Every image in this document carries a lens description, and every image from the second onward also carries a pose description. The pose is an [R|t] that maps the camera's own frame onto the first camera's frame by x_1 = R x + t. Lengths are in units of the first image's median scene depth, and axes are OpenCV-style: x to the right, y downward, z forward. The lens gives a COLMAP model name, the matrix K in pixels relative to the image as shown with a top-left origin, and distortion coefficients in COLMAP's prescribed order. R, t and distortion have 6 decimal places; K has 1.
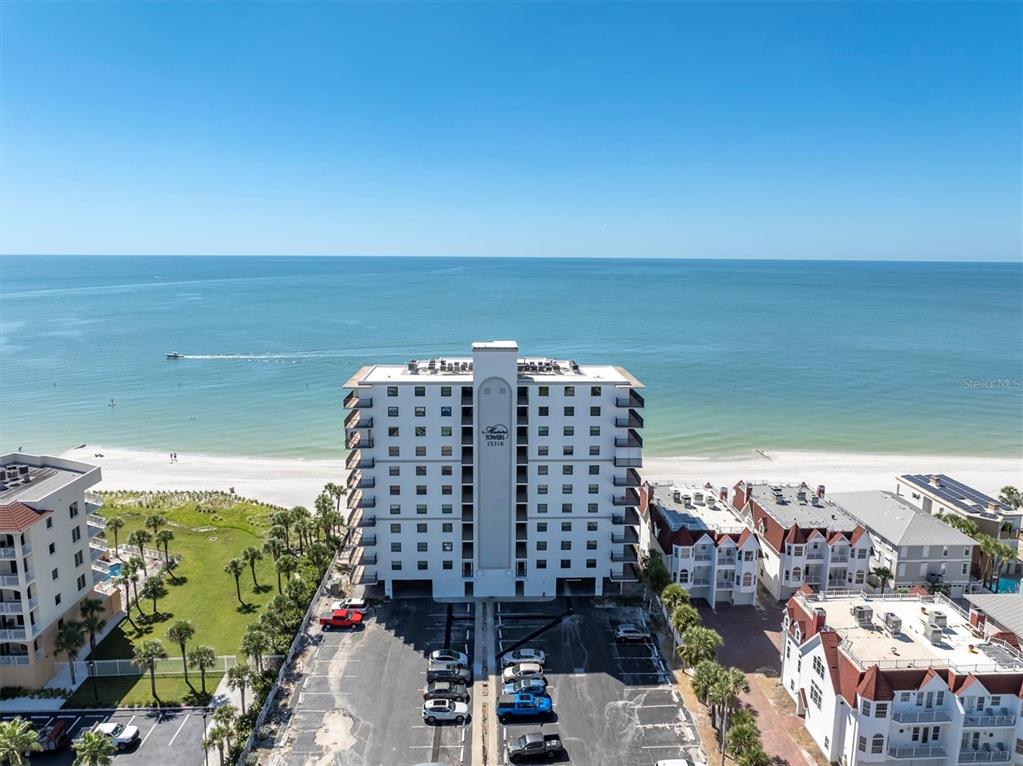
lens RADIAL K [[716.5, 0, 511.5], [0, 716.5, 383.0], [0, 0, 1]] dist [-0.001509, -0.000386]
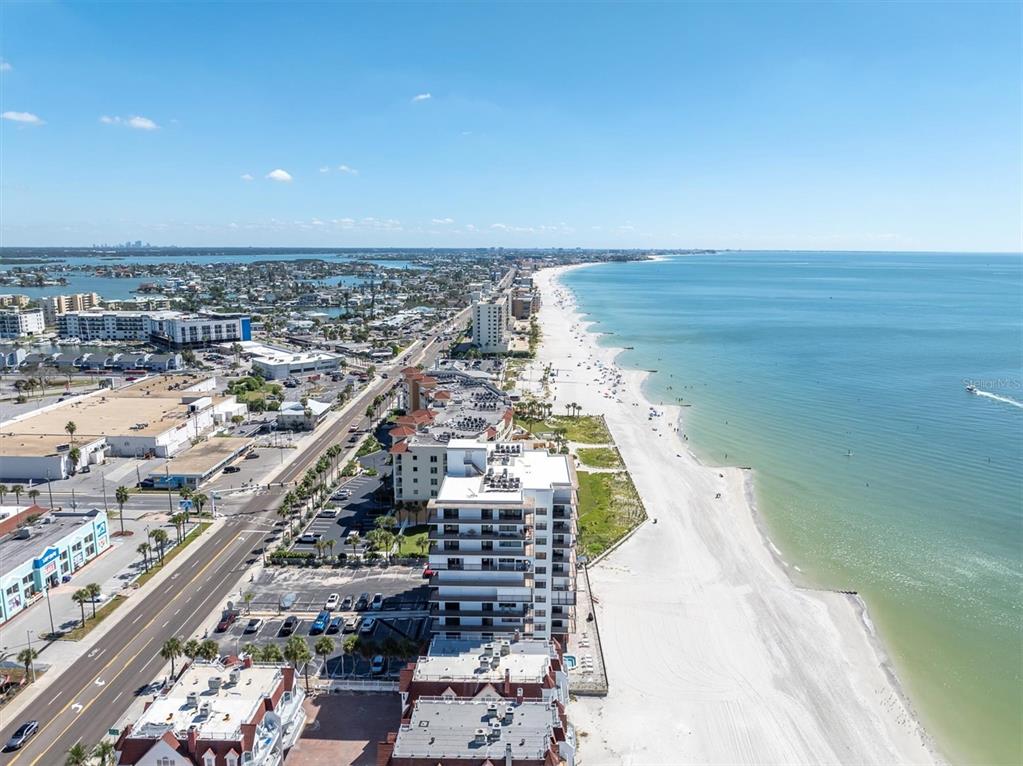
lens RADIAL K [[716.5, 0, 511.5], [0, 716.5, 383.0], [0, 0, 1]] dist [-0.001509, -0.000386]
pose [[-0.061911, 0.181060, -0.981521, 1.561730], [-0.179033, 0.965443, 0.189387, -0.531766], [0.981893, 0.187450, -0.027356, 1.321521]]
